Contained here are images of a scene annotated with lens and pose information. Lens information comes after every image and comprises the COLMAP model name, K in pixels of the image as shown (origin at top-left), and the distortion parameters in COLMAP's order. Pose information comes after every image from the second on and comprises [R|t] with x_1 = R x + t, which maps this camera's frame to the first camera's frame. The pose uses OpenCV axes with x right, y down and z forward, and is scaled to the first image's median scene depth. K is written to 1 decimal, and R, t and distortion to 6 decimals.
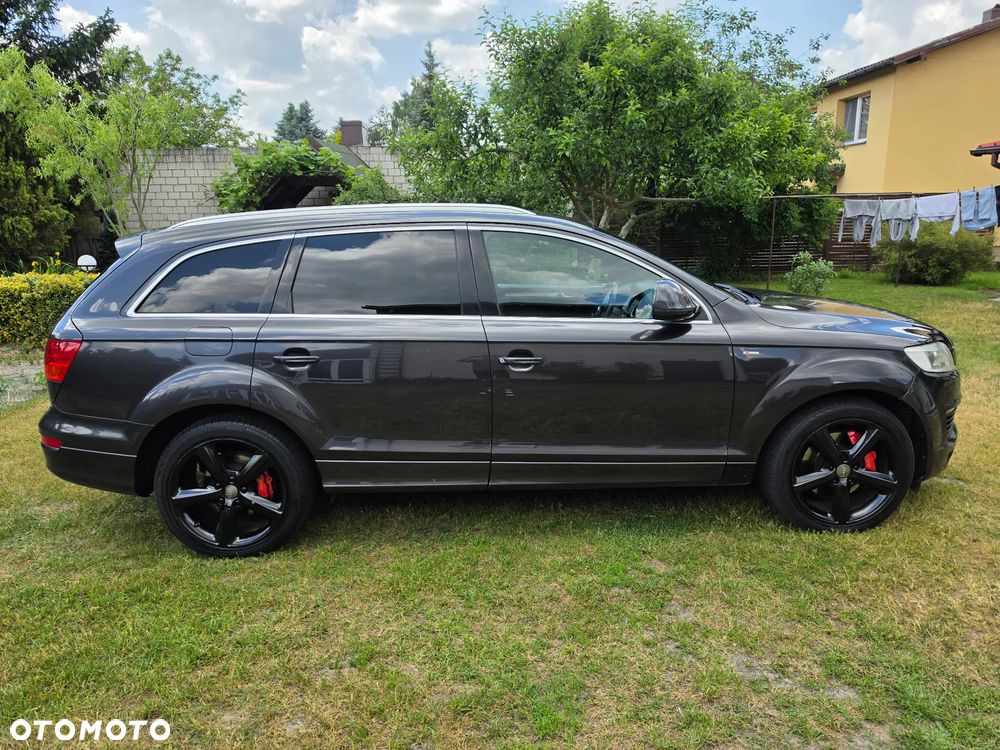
lens RADIAL K [[728.1, 0, 503.4], [0, 728.1, 375.4], [0, 0, 1]] dist [0.025666, -0.033458]
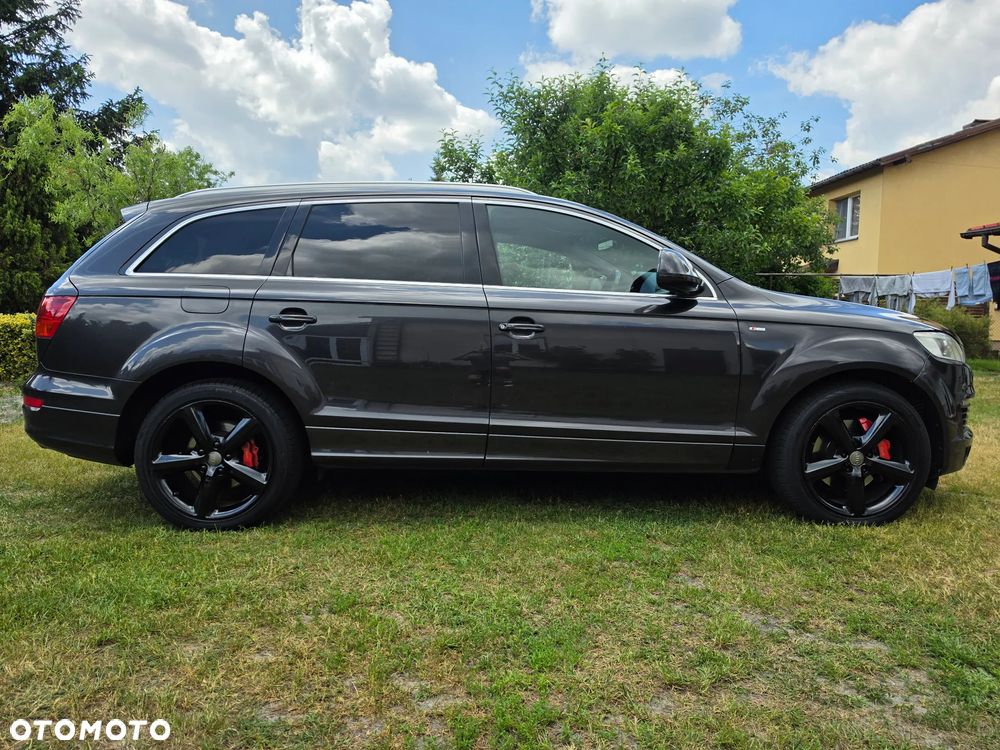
lens RADIAL K [[728.3, 0, 500.0], [0, 728.3, 375.0], [0, 0, 1]] dist [0.035877, -0.046924]
pose [[0.999651, 0.026179, -0.003428, -0.000143], [-0.026393, 0.987378, -0.156168, 0.185164], [-0.000704, 0.156204, 0.987725, 0.037985]]
